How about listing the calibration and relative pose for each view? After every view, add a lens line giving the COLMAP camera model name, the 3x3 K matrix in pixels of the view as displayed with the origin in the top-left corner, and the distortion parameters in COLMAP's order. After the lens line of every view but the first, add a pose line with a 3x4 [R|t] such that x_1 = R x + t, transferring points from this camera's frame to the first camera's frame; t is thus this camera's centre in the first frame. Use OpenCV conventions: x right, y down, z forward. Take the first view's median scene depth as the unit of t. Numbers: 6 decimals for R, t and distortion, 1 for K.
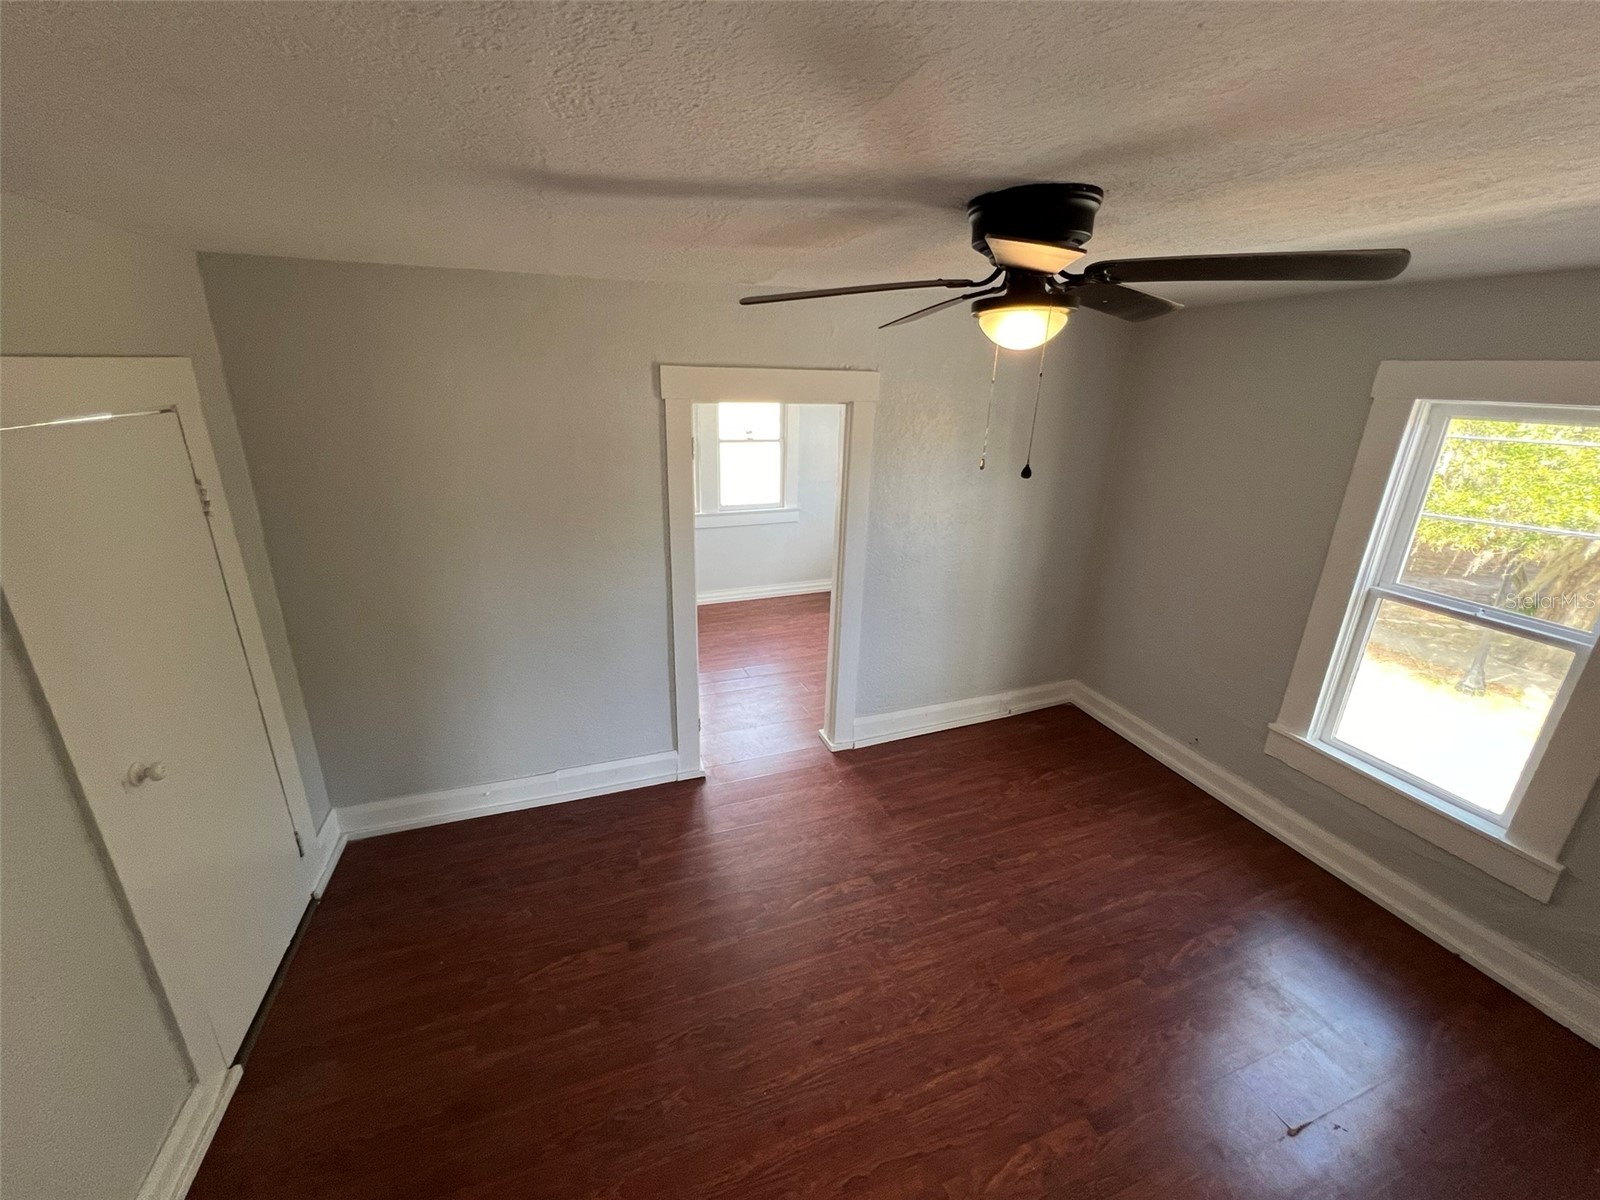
lens RADIAL K [[643.5, 0, 801.0], [0, 643.5, 596.2], [0, 0, 1]] dist [0.000930, -0.000018]
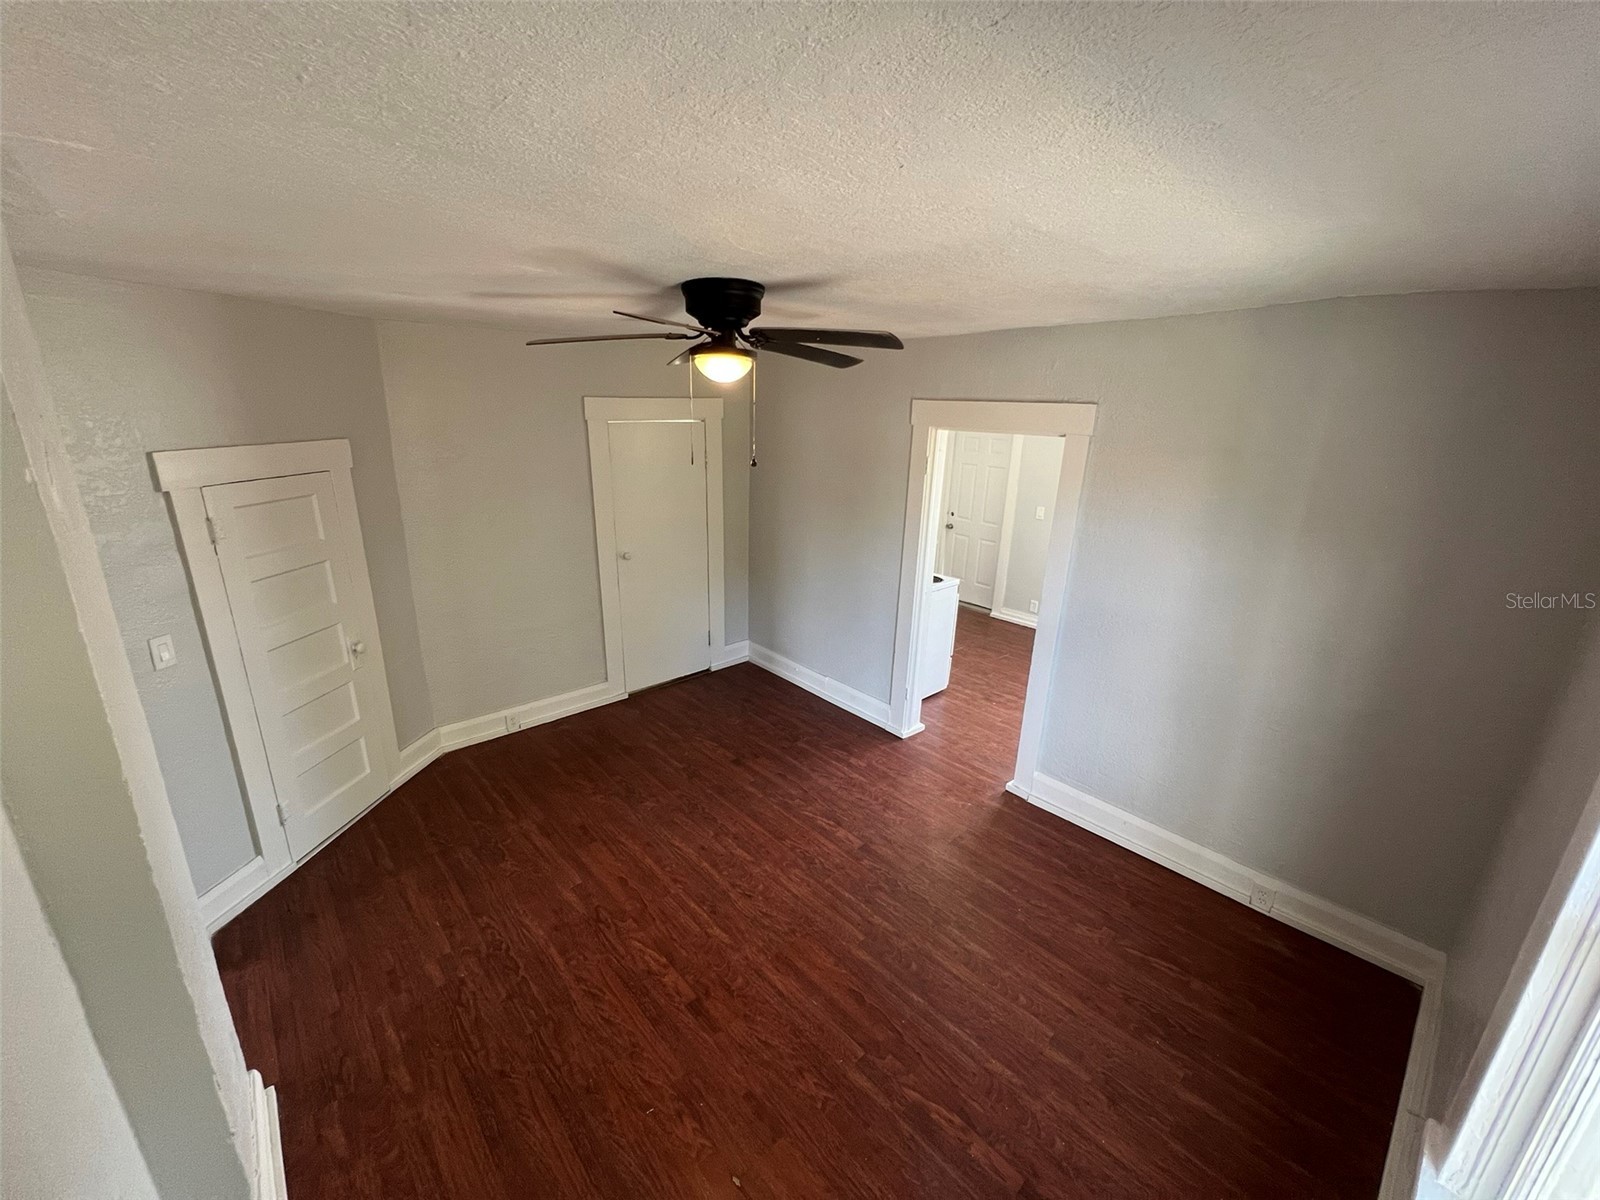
lens RADIAL K [[645.9, 0, 797.8], [0, 645.9, 591.3], [0, 0, 1]] dist [-0.000896, 0.000171]
pose [[0.367291, 0.250602, -0.895710, 0.948838], [-0.313834, 0.939934, 0.134286, -0.092249], [0.875560, 0.231782, 0.423877, 0.316208]]
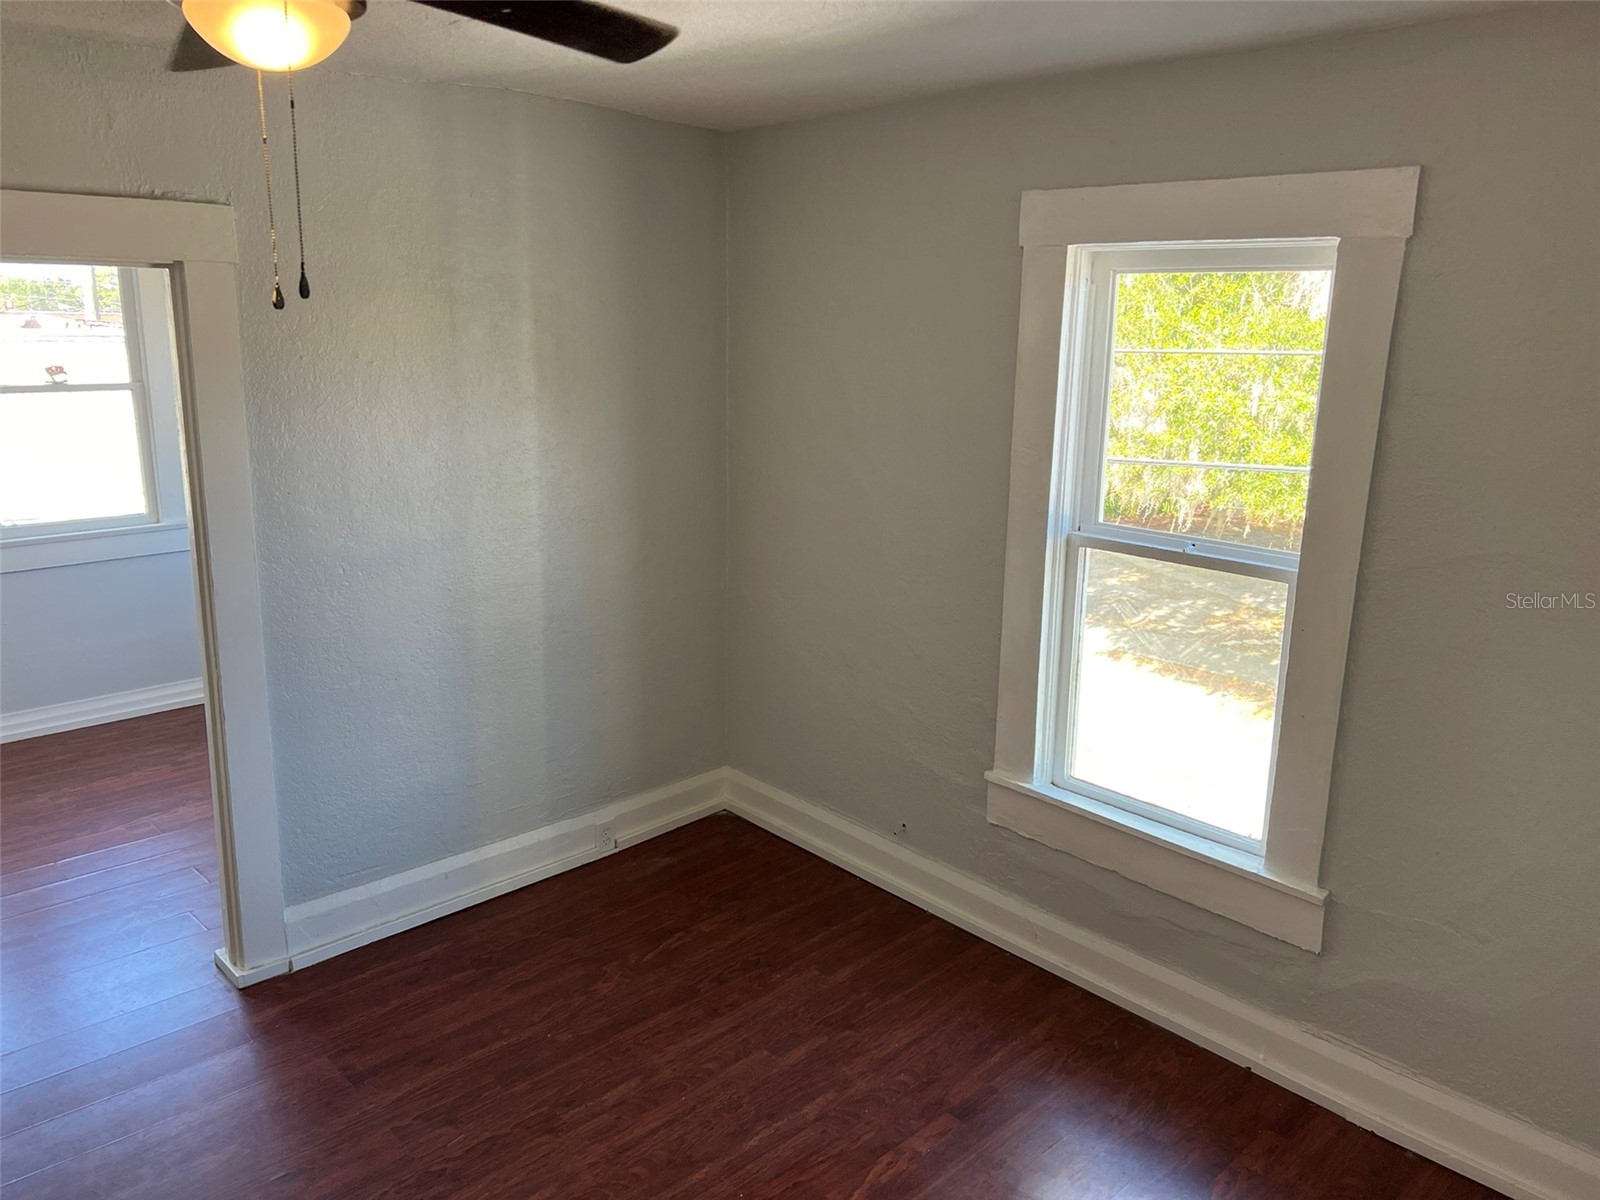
lens RADIAL K [[1206.1, 0, 808.8], [0, 1206.1, 597.2], [0, 0, 1]] dist [0.054167, -0.057146]
pose [[0.922468, -0.097852, 0.373467, 0.165846], [0.132315, 0.988891, -0.067722, 0.093445], [-0.362691, 0.111887, 0.925168, -0.030644]]
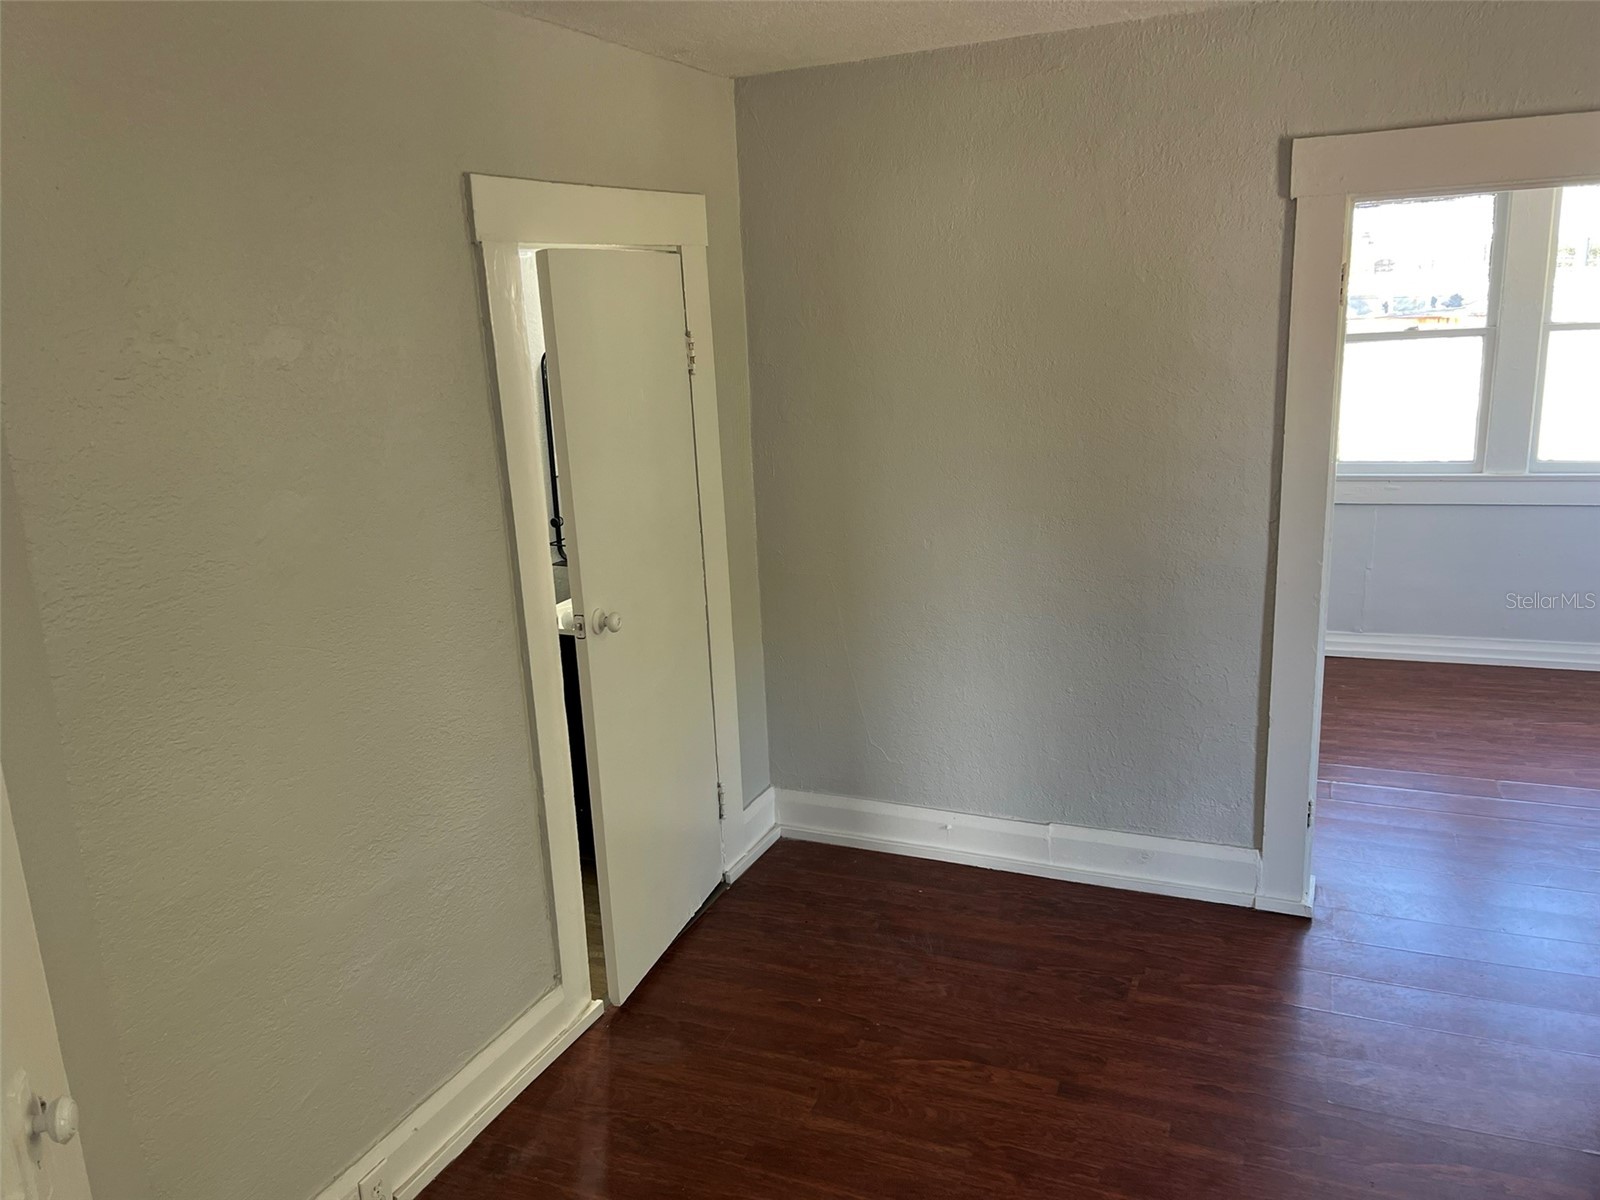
lens RADIAL K [[1206.1, 0, 794.1], [0, 1206.1, 590.7], [0, 0, 1]] dist [0.054167, -0.057146]
pose [[0.717572, 0.104893, -0.688541, 0.246050], [-0.161343, 0.986737, -0.017825, 0.125683], [0.677539, 0.123882, 0.724978, -0.038876]]
